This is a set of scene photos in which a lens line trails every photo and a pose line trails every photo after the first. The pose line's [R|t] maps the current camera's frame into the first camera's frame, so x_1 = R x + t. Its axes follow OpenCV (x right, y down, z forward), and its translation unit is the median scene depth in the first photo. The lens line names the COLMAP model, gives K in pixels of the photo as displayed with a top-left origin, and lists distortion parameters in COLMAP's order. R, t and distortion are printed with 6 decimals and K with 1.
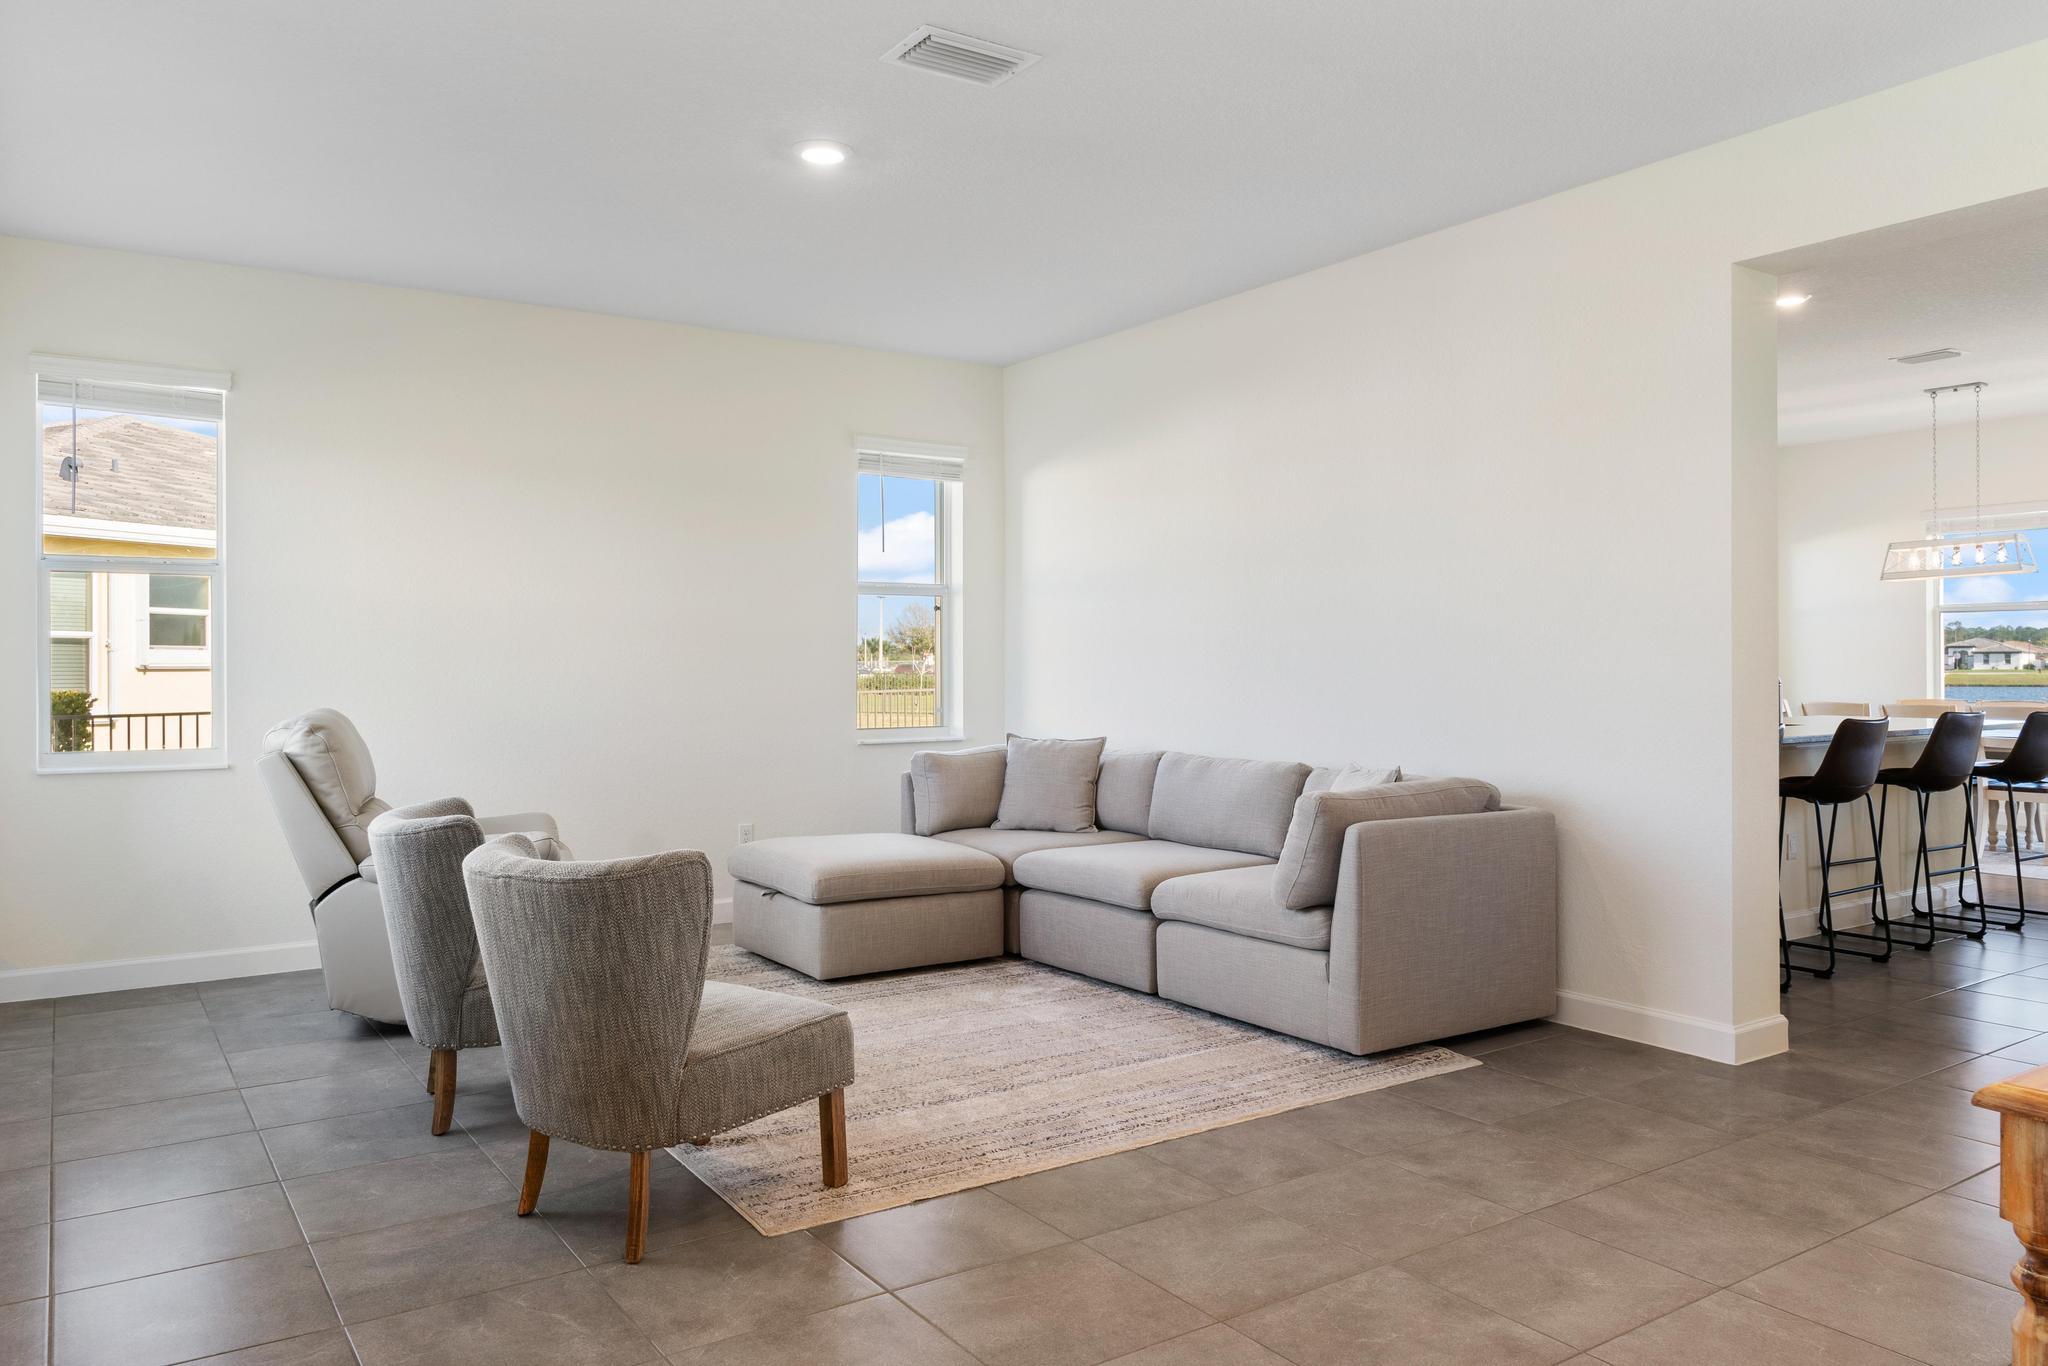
lens RADIAL K [[1418.9, 0, 1024.1], [0, 1418.9, 675.3], [0, 0, 1]] dist [-0.014063, 0.002597]
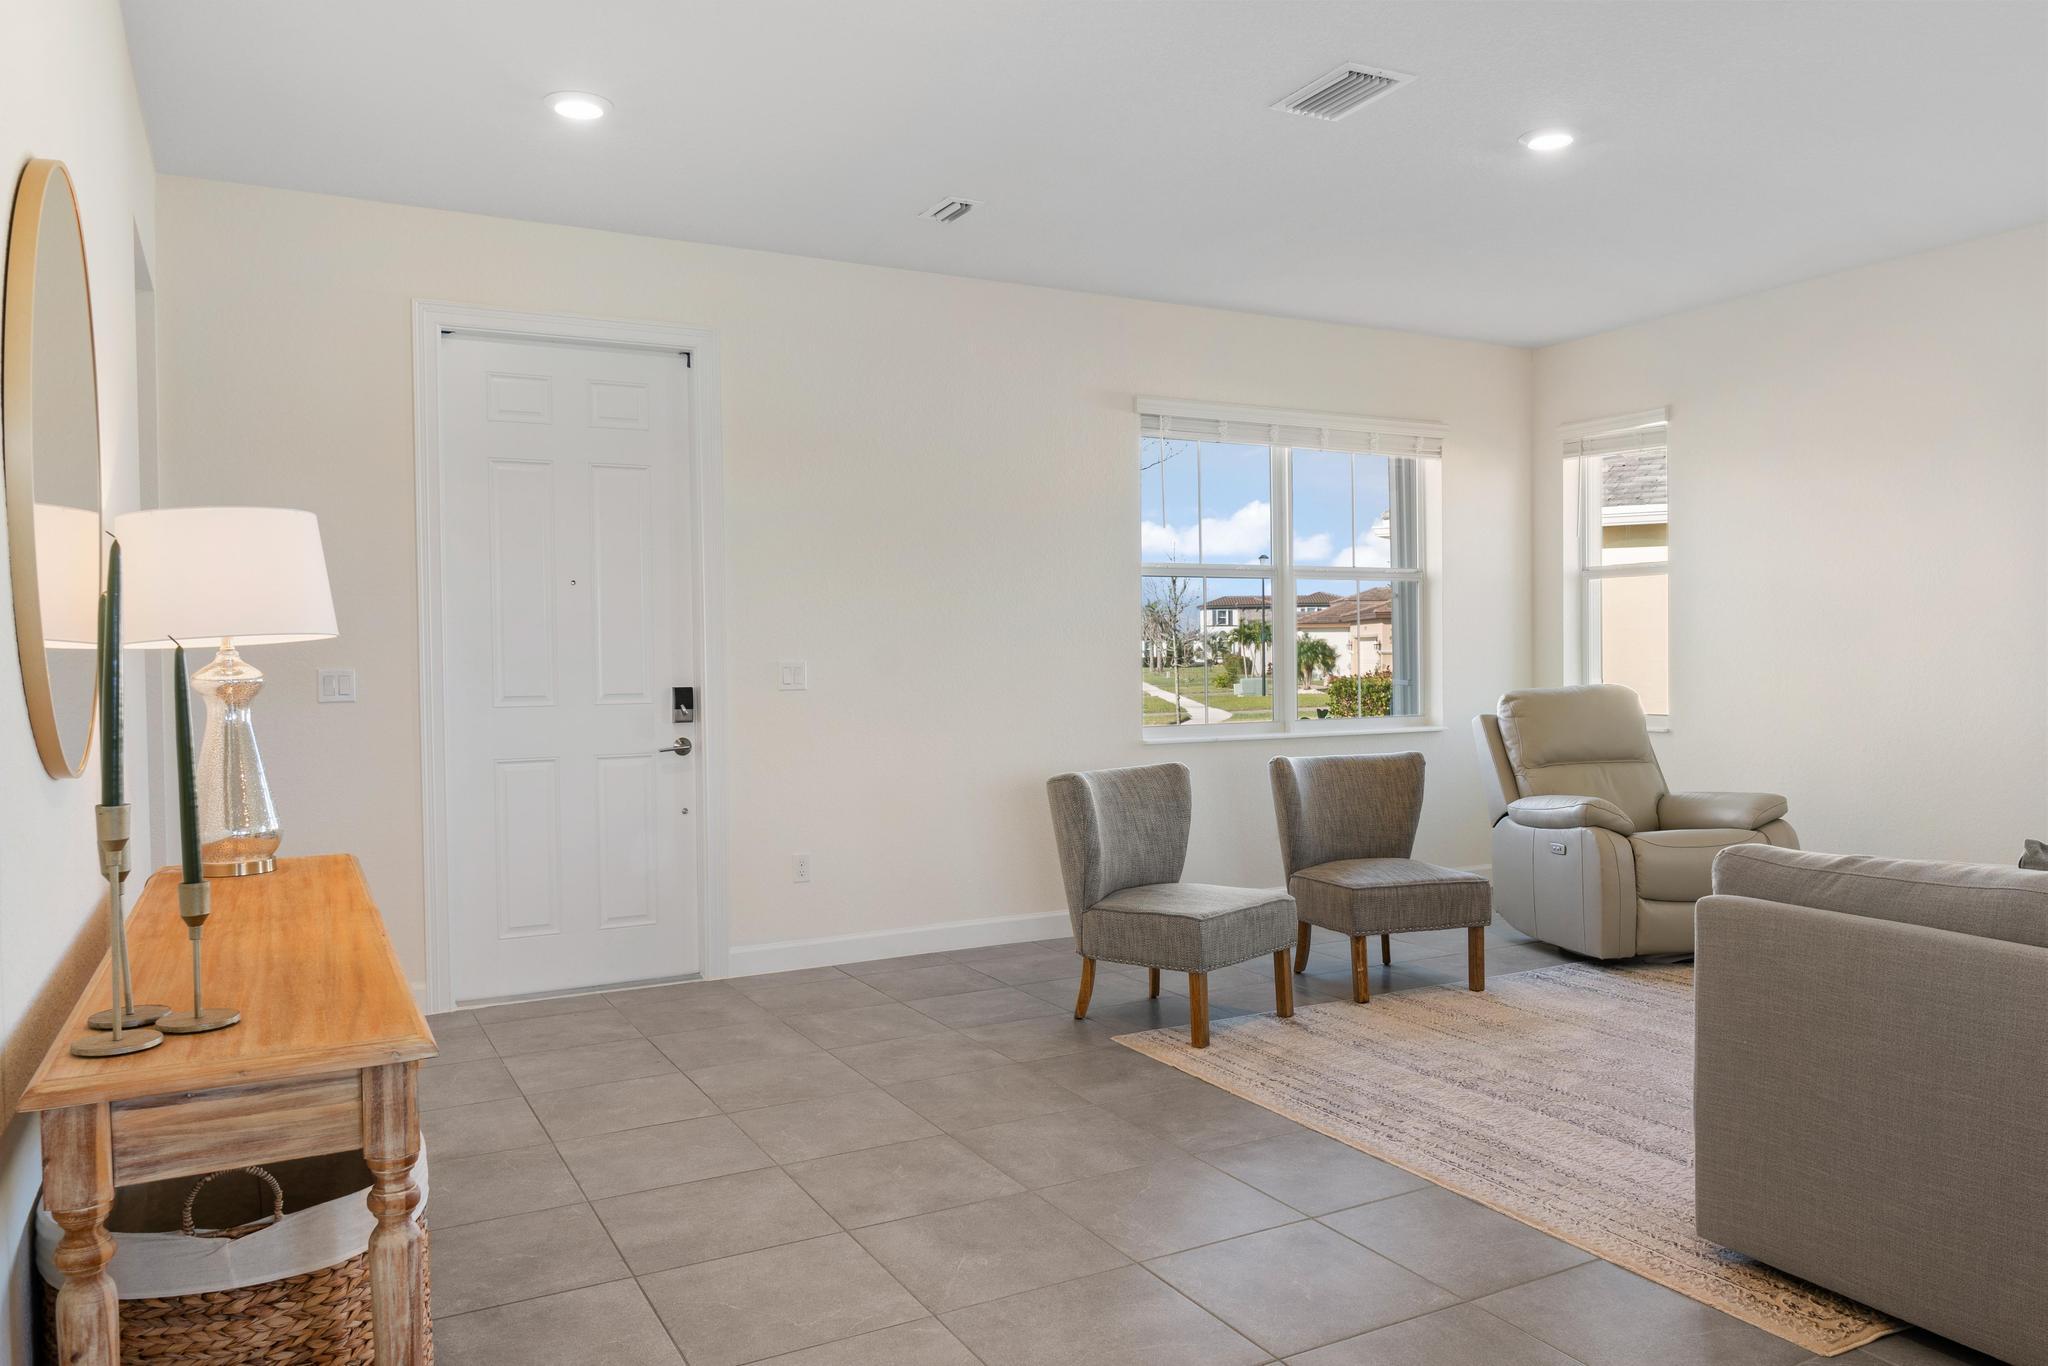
lens RADIAL K [[1418.9, 0, 1022.0], [0, 1418.9, 680.5], [0, 0, 1]] dist [-0.014063, 0.002597]
pose [[-0.103022, 0.022604, -0.994422, 1.112224], [0.008609, 0.999725, 0.021833, -0.015415], [0.994642, -0.006312, -0.103188, 0.897304]]
